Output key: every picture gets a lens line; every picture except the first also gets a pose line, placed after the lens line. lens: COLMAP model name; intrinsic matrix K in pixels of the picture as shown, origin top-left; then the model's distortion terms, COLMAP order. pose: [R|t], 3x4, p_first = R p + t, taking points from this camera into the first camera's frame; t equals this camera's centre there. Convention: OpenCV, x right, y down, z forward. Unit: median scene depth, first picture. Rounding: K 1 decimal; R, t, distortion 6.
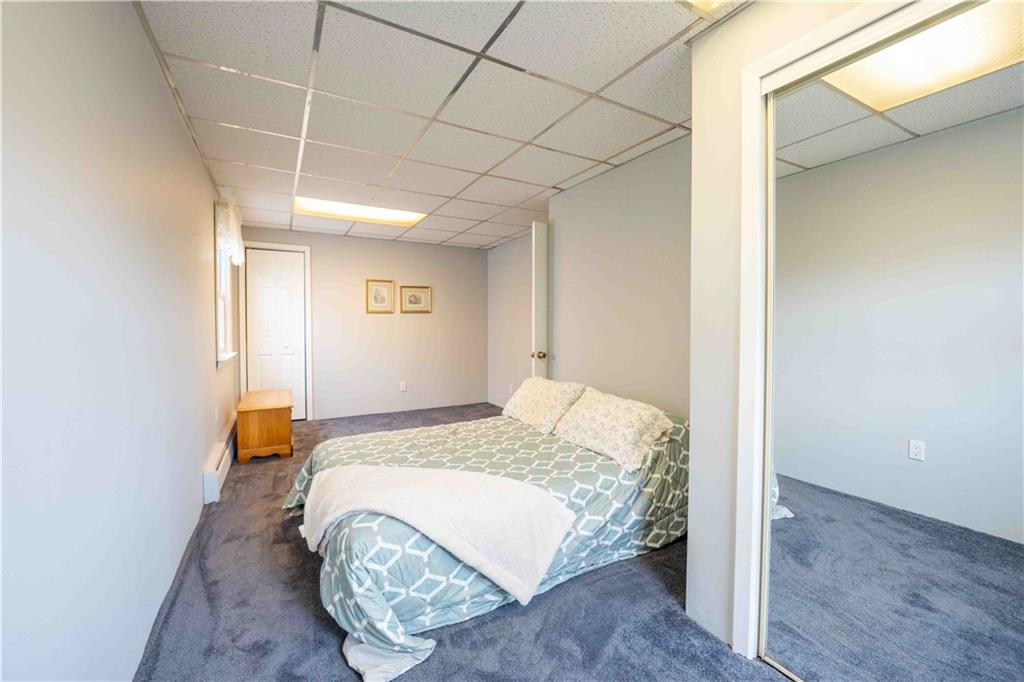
lens RADIAL K [[414.7, 0, 499.5], [0, 414.7, 335.6], [0, 0, 1]] dist [-0.021500, 0.000533]
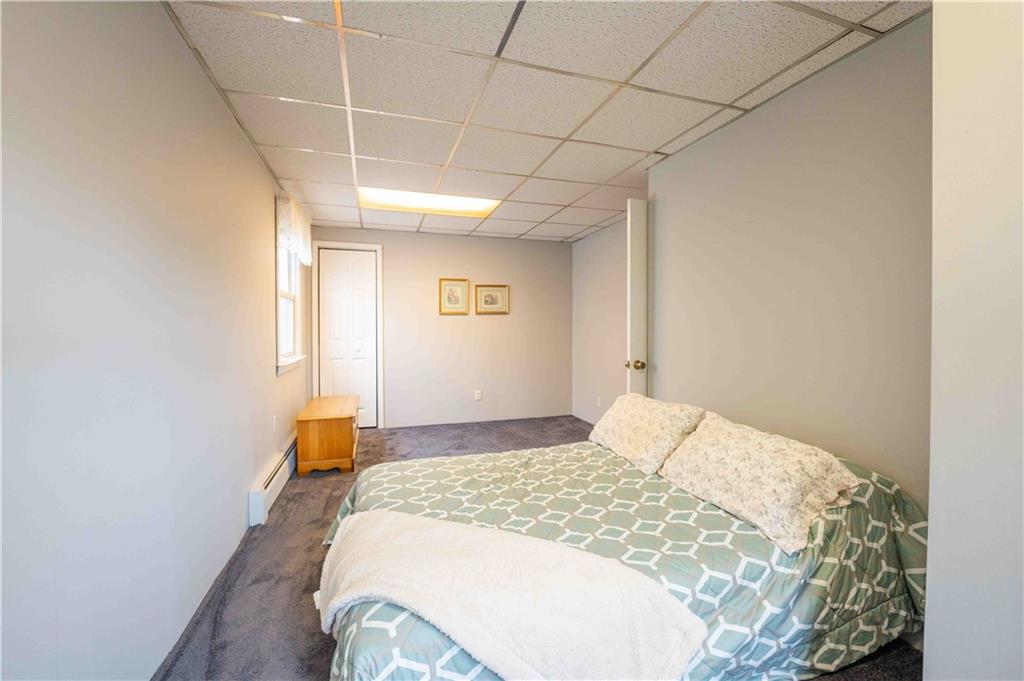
lens RADIAL K [[414.7, 0, 499.5], [0, 414.7, 335.1], [0, 0, 1]] dist [-0.021500, 0.000533]
pose [[0.978900, 0.003076, -0.204319, 0.000305], [-0.004744, 0.999959, -0.007673, -0.004625], [0.204287, 0.008481, 0.978874, 0.231869]]
